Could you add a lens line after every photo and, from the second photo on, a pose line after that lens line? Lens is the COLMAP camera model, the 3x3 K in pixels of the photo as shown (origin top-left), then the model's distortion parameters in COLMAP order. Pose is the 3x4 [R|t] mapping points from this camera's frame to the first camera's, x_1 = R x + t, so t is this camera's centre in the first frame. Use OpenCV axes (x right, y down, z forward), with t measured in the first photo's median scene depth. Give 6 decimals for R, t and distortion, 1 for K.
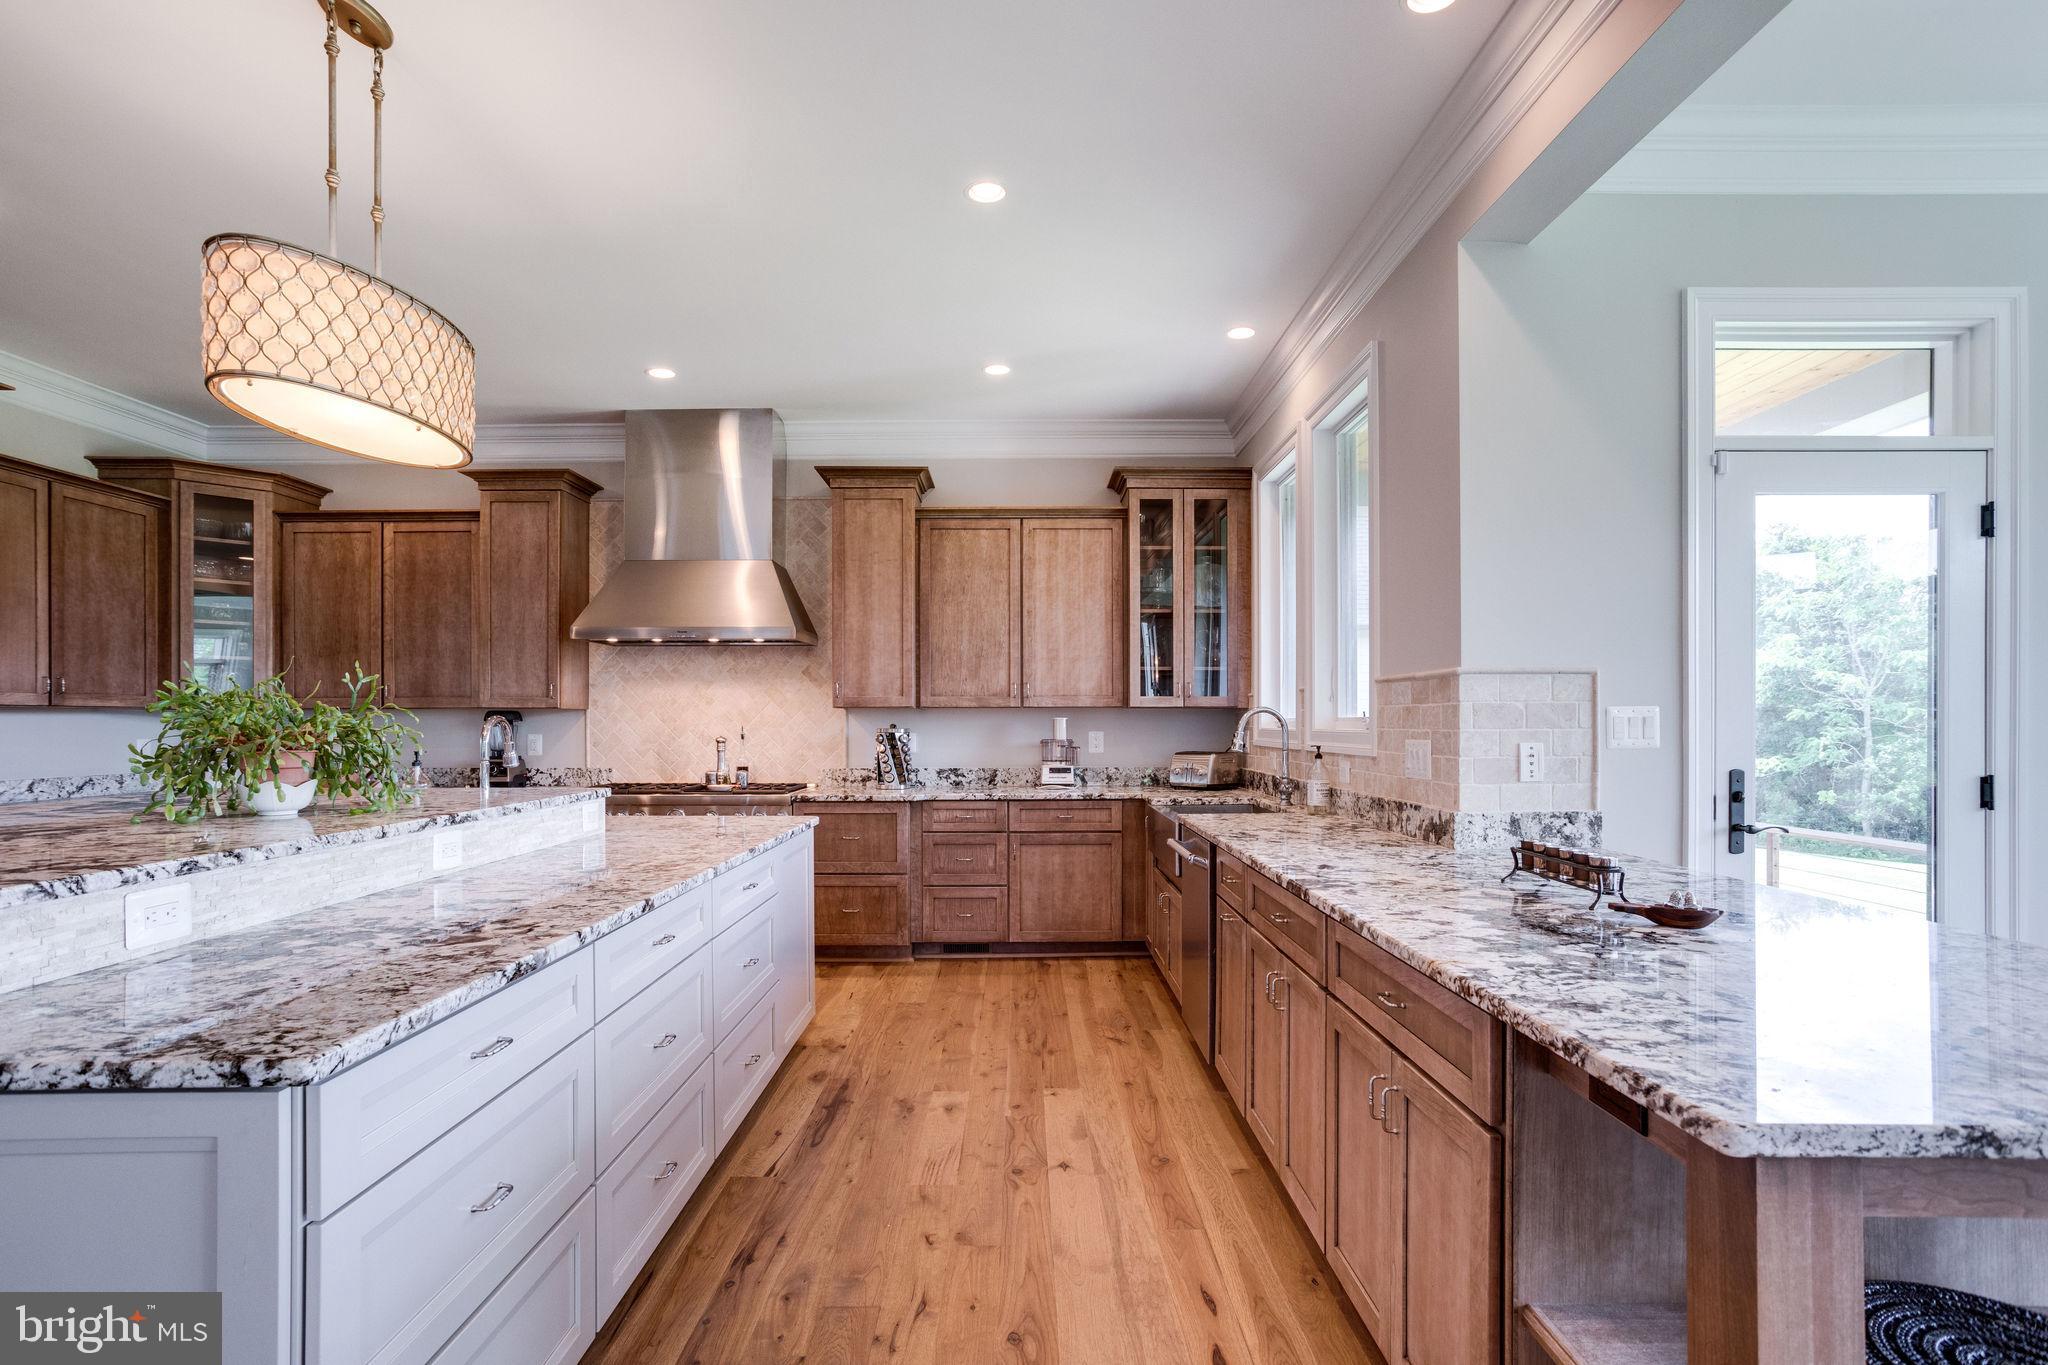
lens RADIAL K [[1026.4, 0, 1066.5], [0, 1026.4, 722.5], [0, 0, 1]] dist [-0.051461, 0.028956]
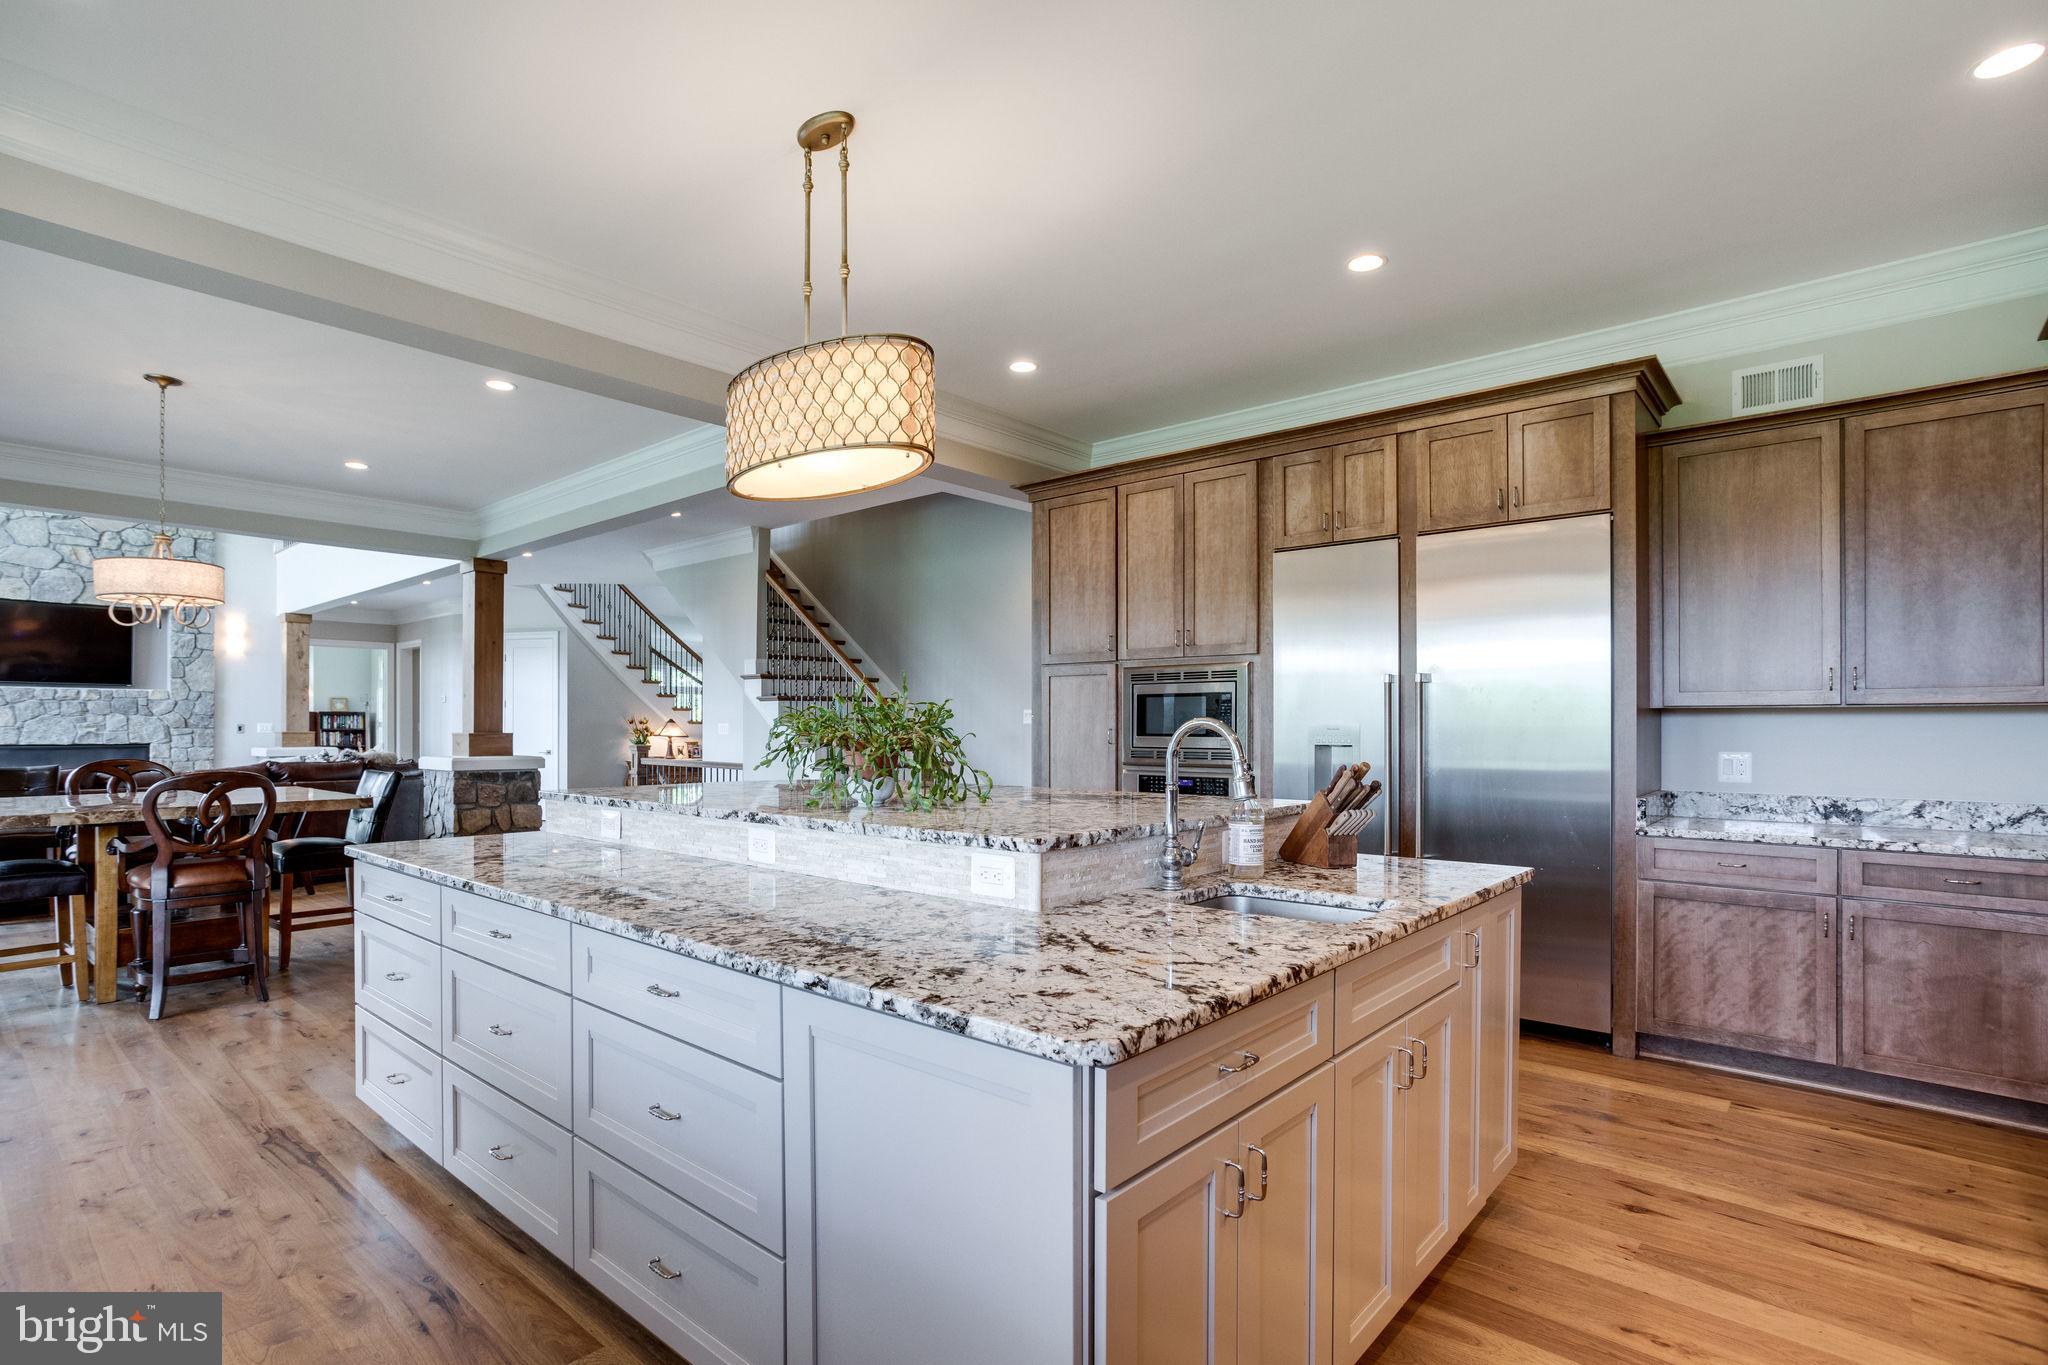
lens RADIAL K [[999.8, 0, 1017.7], [0, 999.8, 726.4], [0, 0, 1]] dist [-0.028919, 0.023815]
pose [[-0.682271, 0.001544, -0.731097, -0.003007], [0.001199, 0.999999, 0.000993, -0.001244], [0.731098, -0.000200, -0.682272, 0.873090]]
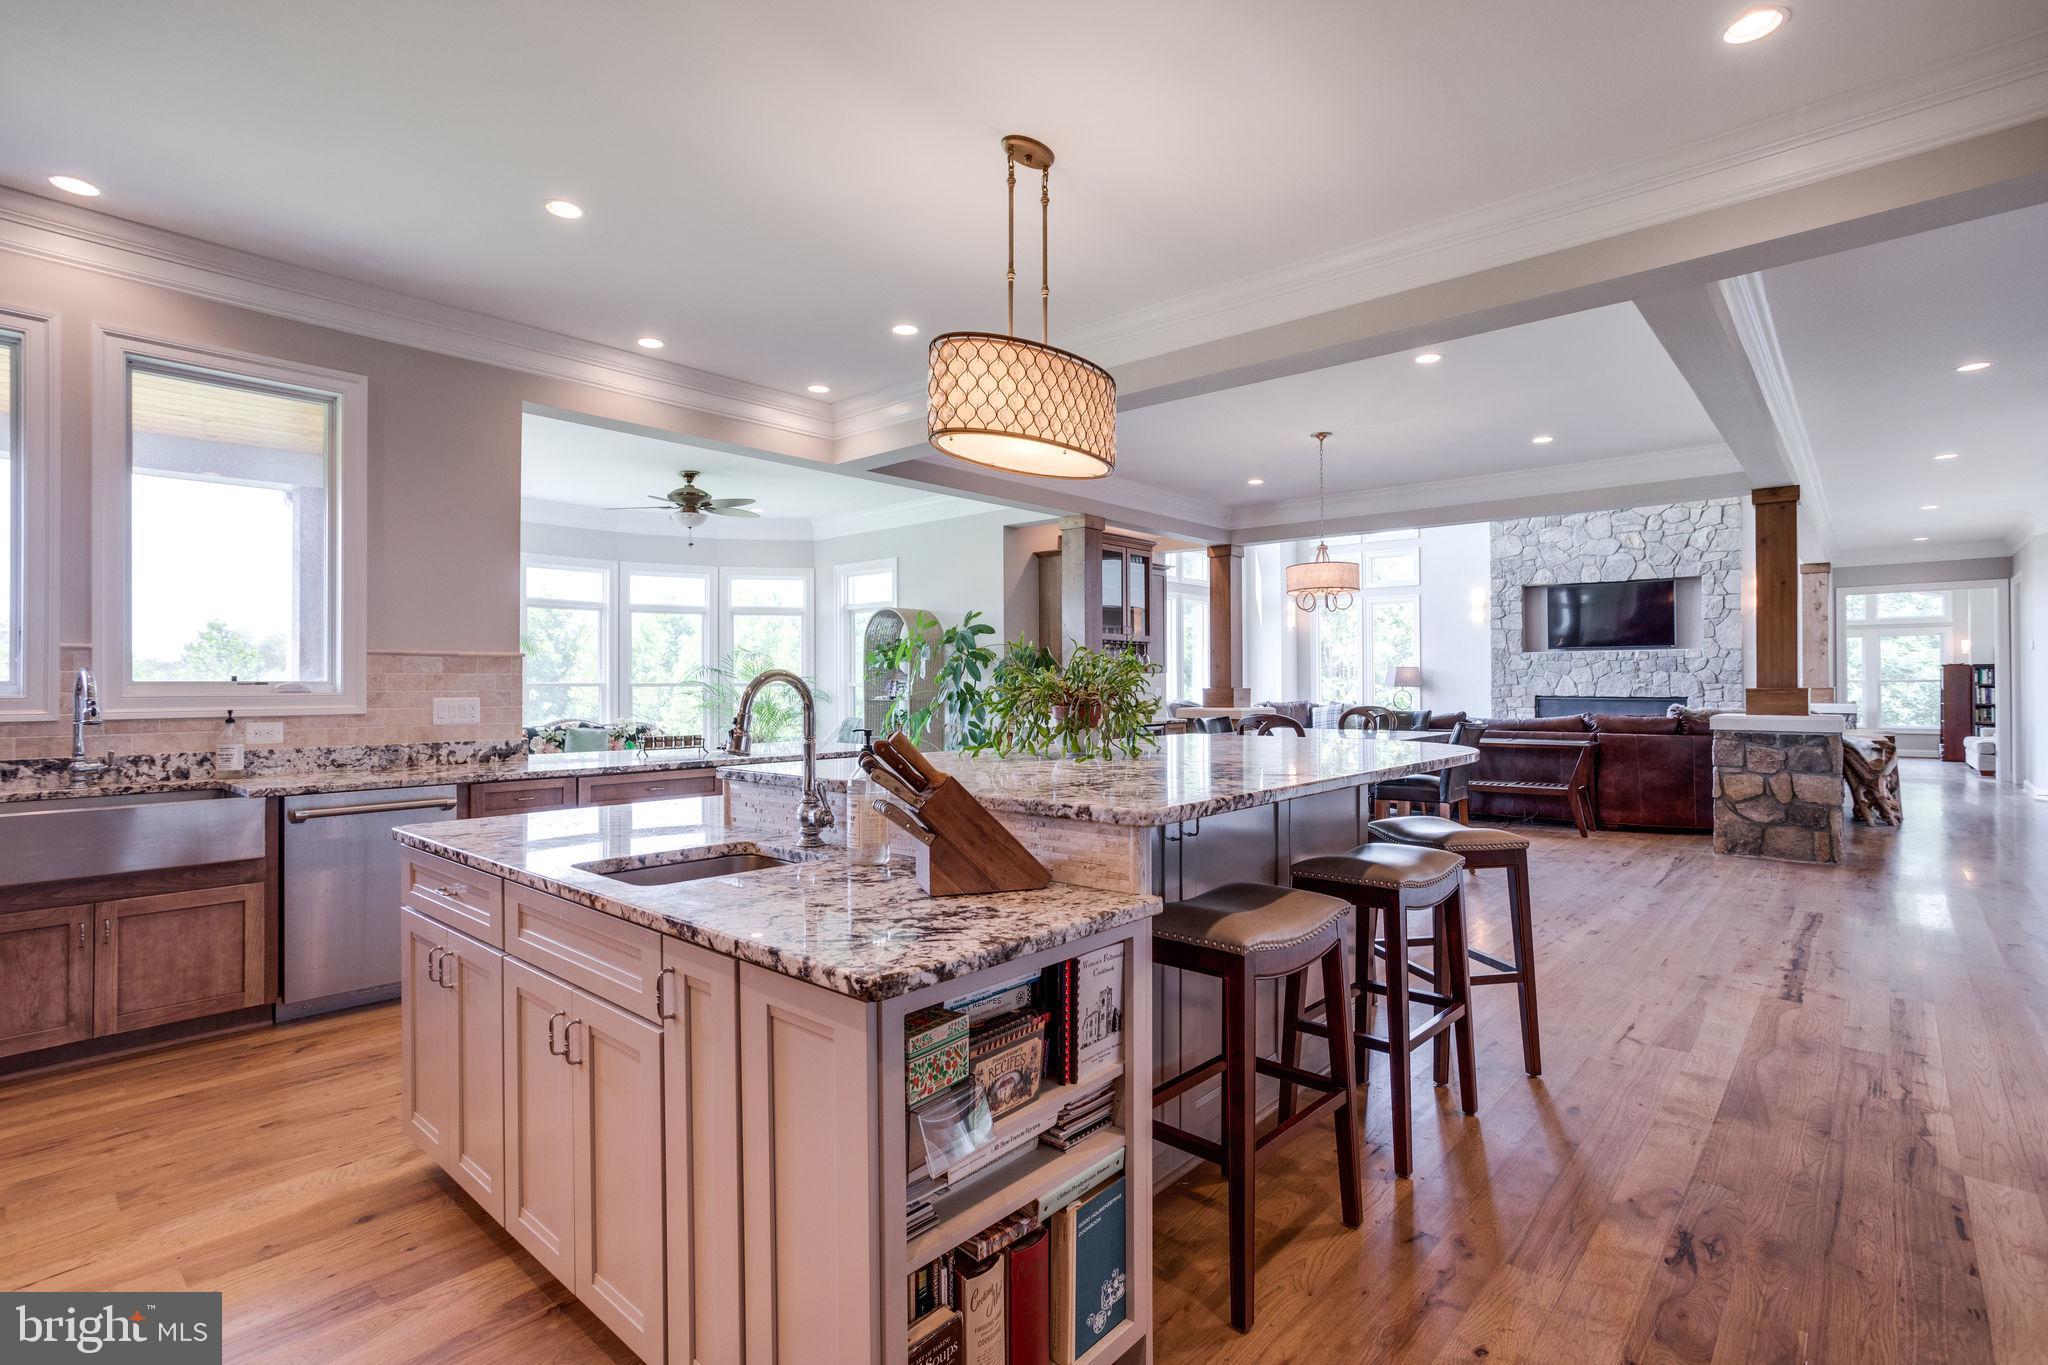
lens RADIAL K [[990.0, 0, 1024.4], [0, 990.0, 676.8], [0, 0, 1]] dist [-0.024105, 0.015100]
pose [[-0.735668, 0.009557, 0.677275, -0.707642], [0.004046, 0.999945, -0.009714, 0.002757], [-0.677330, -0.004406, -0.735666, 0.870688]]
